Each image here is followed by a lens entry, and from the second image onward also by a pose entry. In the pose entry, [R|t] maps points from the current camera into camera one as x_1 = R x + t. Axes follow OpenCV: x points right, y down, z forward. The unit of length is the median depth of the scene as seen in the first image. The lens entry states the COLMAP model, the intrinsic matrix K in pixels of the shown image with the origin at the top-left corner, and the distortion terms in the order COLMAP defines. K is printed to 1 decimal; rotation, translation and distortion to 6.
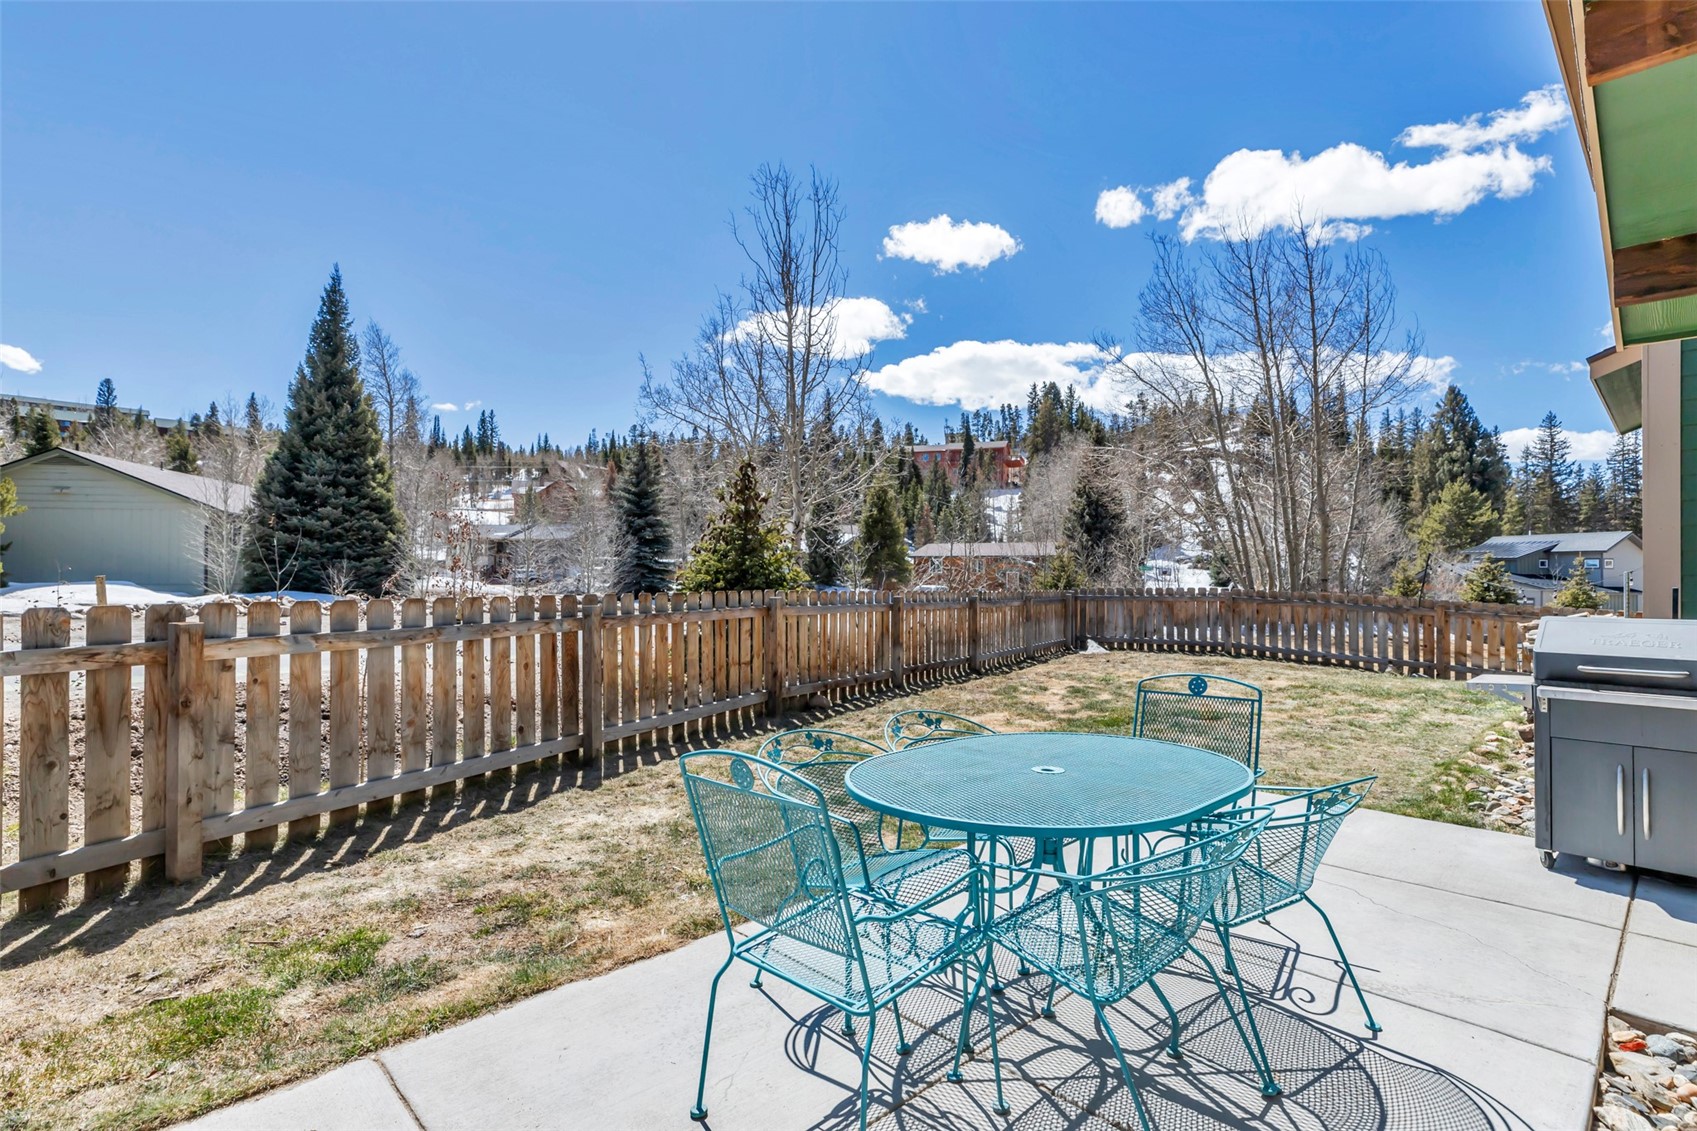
lens RADIAL K [[811.5, 0, 849.2], [0, 811.5, 570.4], [0, 0, 1]] dist [-0.002720, -0.000759]
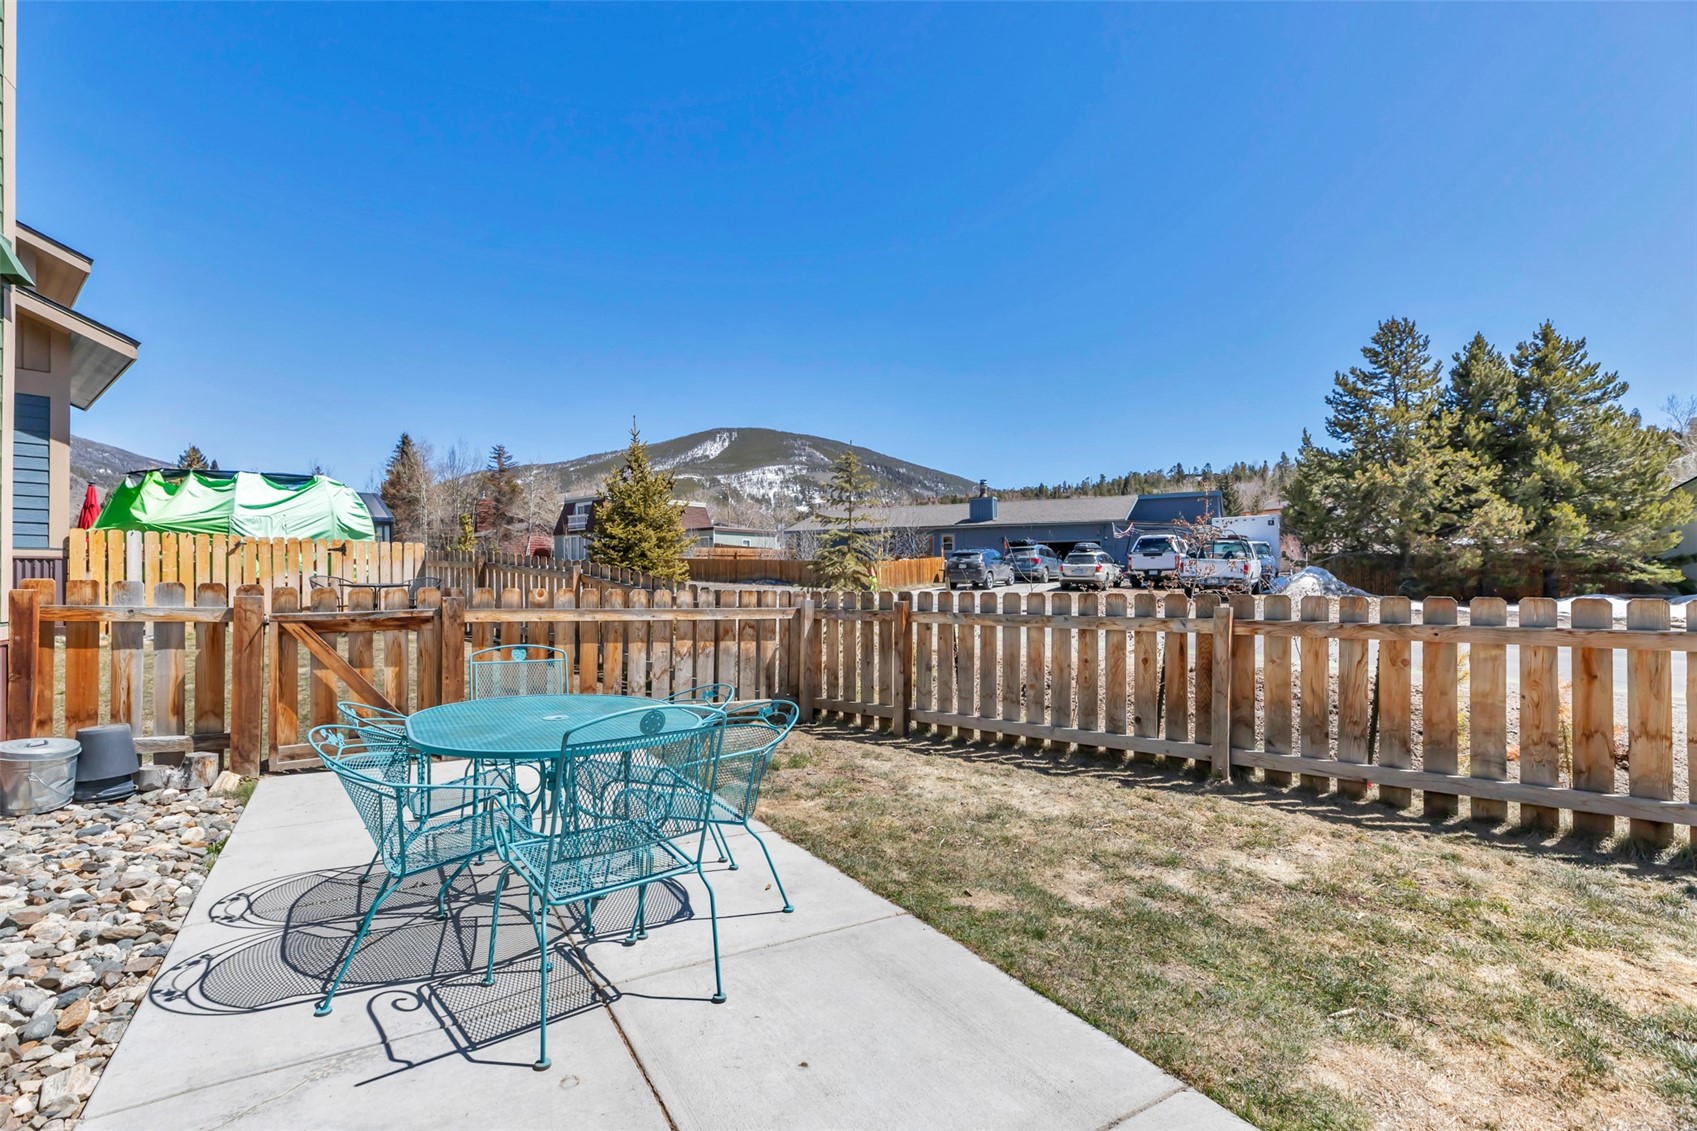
lens RADIAL K [[779.9, 0, 848.9], [0, 779.9, 575.1], [0, 0, 1]] dist [0.005087, -0.000392]
pose [[-0.211048, -0.011410, -0.977409, 0.774465], [0.006008, 0.999898, -0.012970, 0.020796], [0.977457, -0.008610, -0.210958, 0.975803]]
